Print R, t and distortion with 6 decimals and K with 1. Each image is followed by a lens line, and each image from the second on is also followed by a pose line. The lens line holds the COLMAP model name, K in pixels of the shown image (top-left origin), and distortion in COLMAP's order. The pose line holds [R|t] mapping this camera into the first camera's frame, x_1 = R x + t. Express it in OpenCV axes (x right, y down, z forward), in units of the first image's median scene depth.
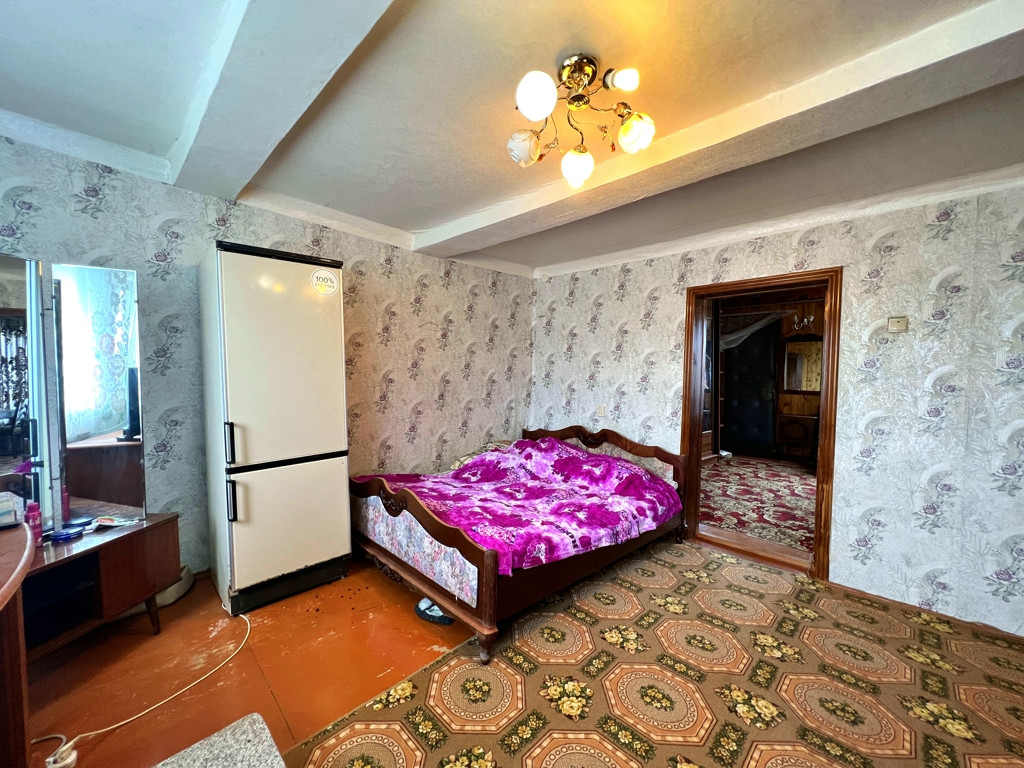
lens RADIAL K [[409.4, 0, 511.0], [0, 409.4, 383.6], [0, 0, 1]] dist [-0.003139, 0.000542]
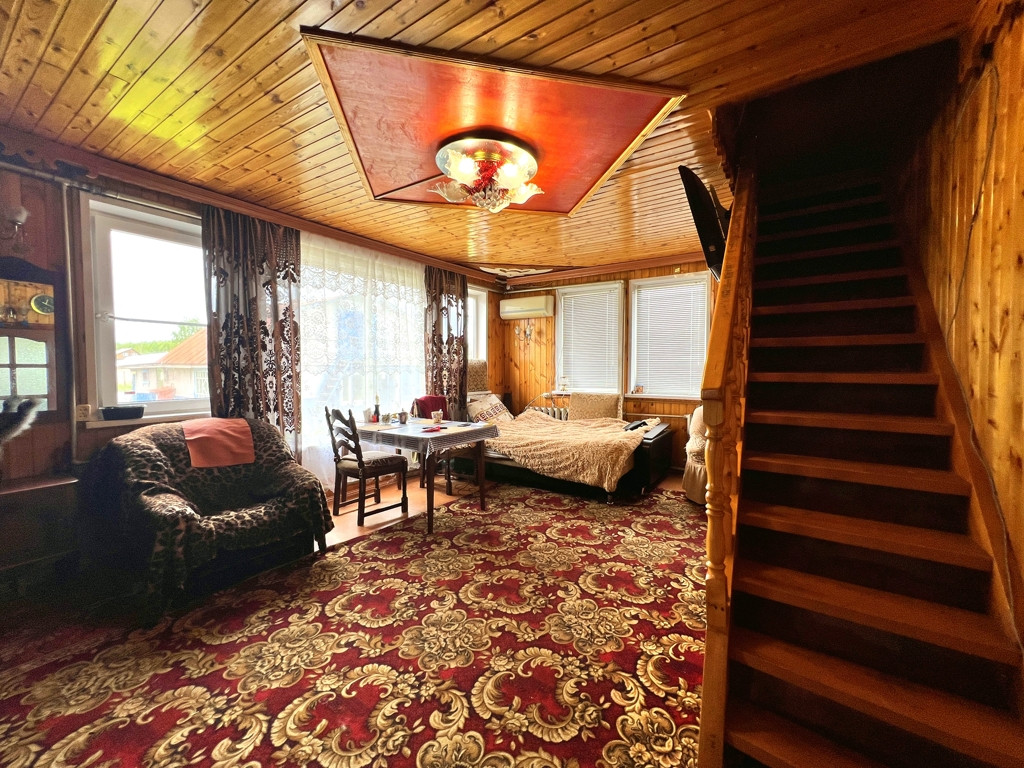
lens RADIAL K [[409.4, 0, 511.0], [0, 409.4, 383.6], [0, 0, 1]] dist [-0.003139, 0.000542]
pose [[-0.213423, -0.069120, 0.974512, 0.055825], [0.034912, 0.996317, 0.078313, -0.057692], [-0.976336, 0.050736, -0.210224, 1.106146]]
